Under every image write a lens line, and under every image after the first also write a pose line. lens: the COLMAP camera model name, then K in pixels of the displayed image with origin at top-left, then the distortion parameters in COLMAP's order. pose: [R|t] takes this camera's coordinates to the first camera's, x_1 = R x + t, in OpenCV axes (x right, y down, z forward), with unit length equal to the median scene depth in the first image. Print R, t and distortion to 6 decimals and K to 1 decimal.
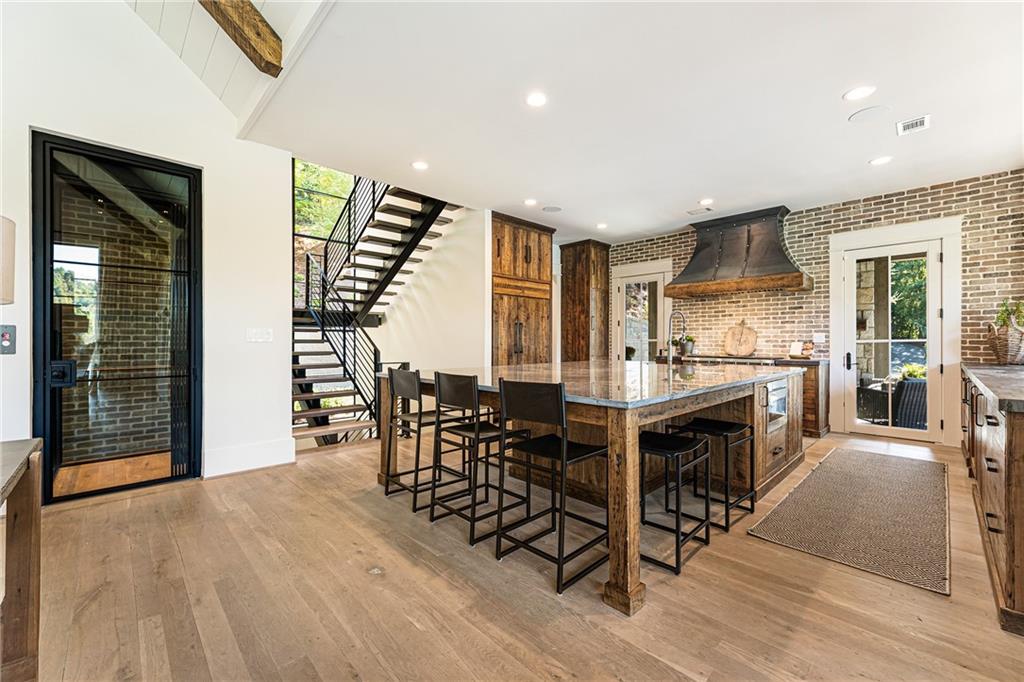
lens RADIAL K [[412.6, 0, 510.7], [0, 412.6, 340.3], [0, 0, 1]] dist [-0.000819, 0.000264]
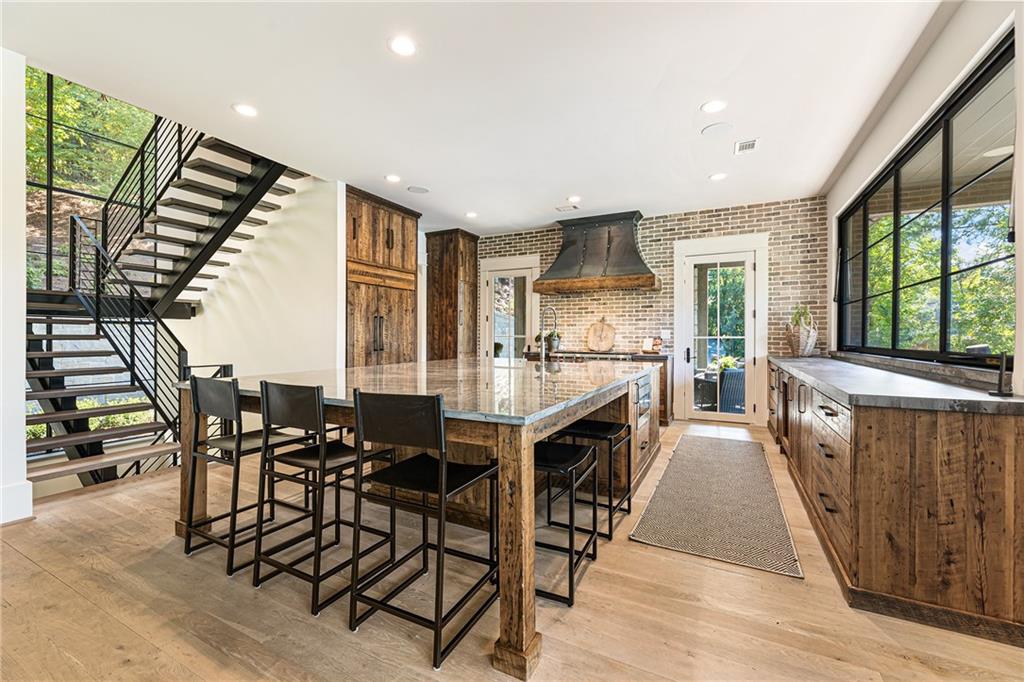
lens RADIAL K [[419.1, 0, 511.2], [0, 419.1, 336.2], [0, 0, 1]] dist [-0.001933, 0.000348]
pose [[0.946799, 0.000903, 0.321823, -0.001074], [-0.001910, 0.999994, 0.002813, -0.003200], [-0.321818, -0.003278, 0.946796, 0.075209]]
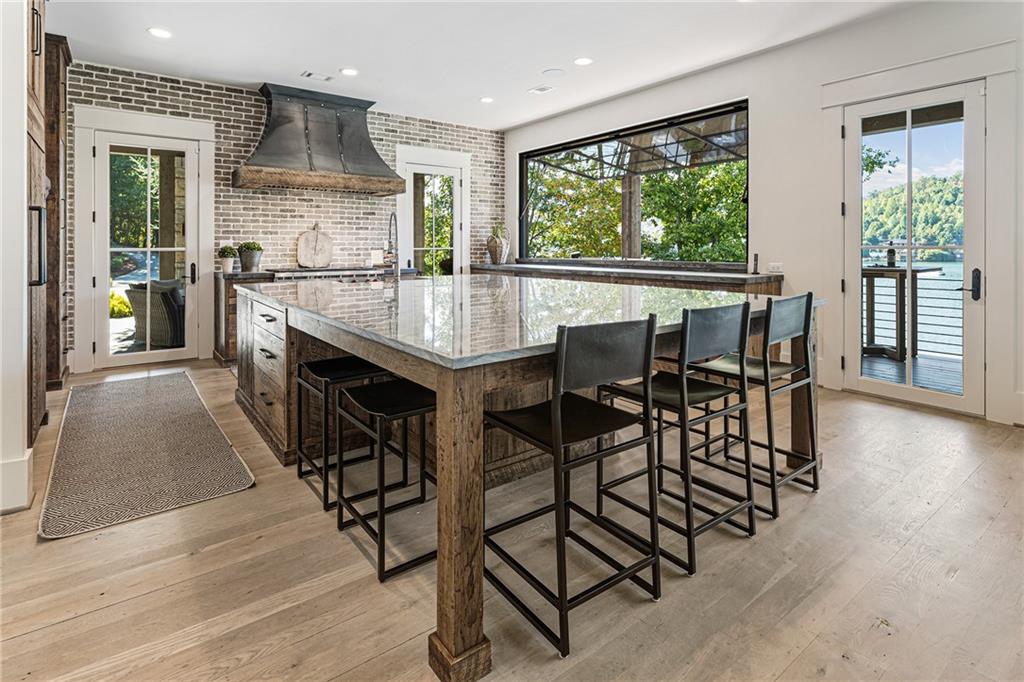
lens RADIAL K [[515.8, 0, 511.2], [0, 515.8, 248.2], [0, 0, 1]] dist [-0.001347, -0.000006]
pose [[0.119642, -0.004019, 0.992809, -0.446066], [0.001996, 0.999991, 0.003808, -0.003849], [-0.992815, 0.001526, 0.119649, 0.555381]]
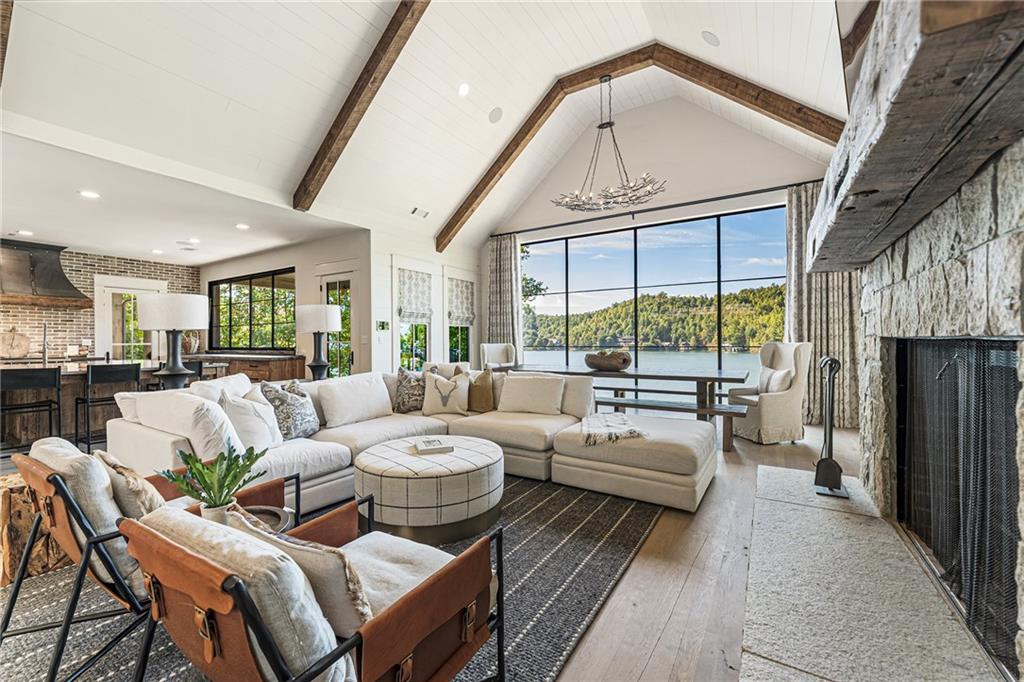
lens RADIAL K [[417.0, 0, 512.0], [0, 417.0, 341.0], [0, 0, 1]] dist [-0.001007, 0.000144]
pose [[-0.240857, 0.000259, 0.970561, -1.048693], [0.005492, 0.999984, 0.001096, -0.004492], [-0.970545, 0.005594, -0.240855, -0.110132]]
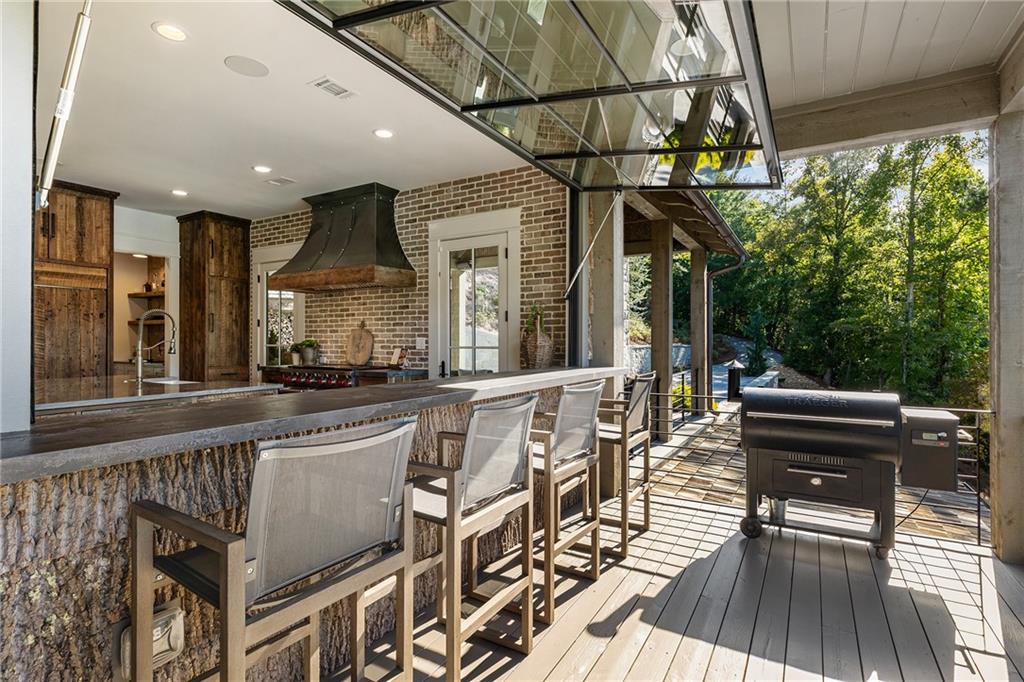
lens RADIAL K [[505.6, 0, 512.2], [0, 505.6, 337.4], [0, 0, 1]] dist [-0.001506, 0.000143]
pose [[0.965160, -0.000461, 0.261660, 0.653985], [0.001584, 0.999990, -0.004081, -0.013522], [-0.261656, 0.004354, 0.965151, -0.041158]]
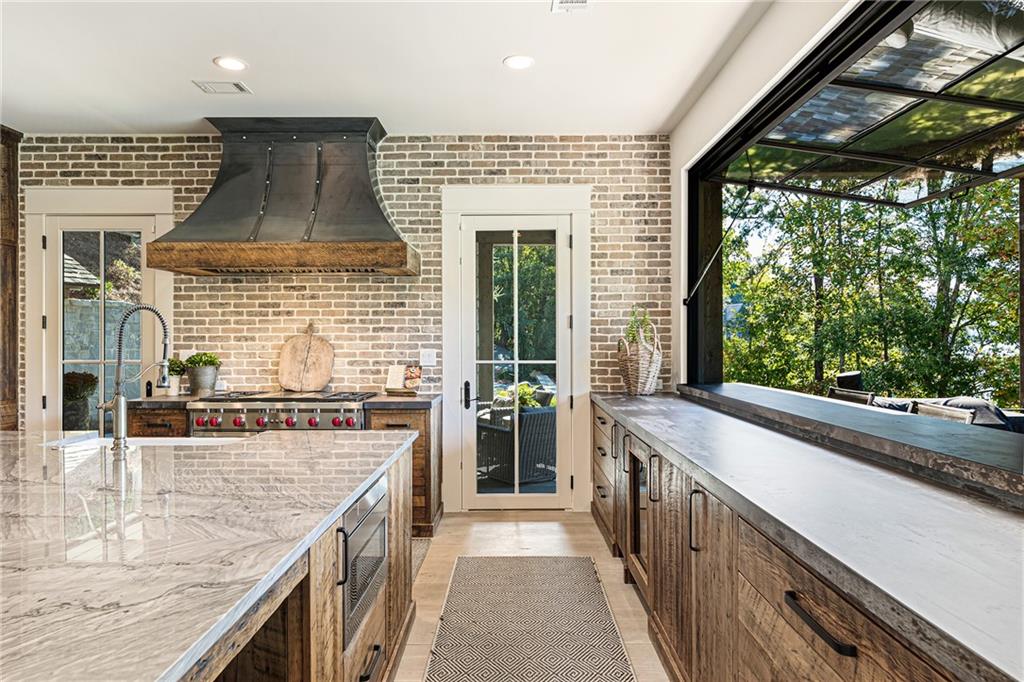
lens RADIAL K [[620.7, 0, 511.5], [0, 620.7, 338.6], [0, 0, 1]] dist [-0.001018, -0.000141]
pose [[0.694421, -0.002363, 0.719565, 0.189403], [0.002431, 0.999997, 0.000938, -0.032777], [-0.719565, 0.001098, 0.694424, 0.294113]]
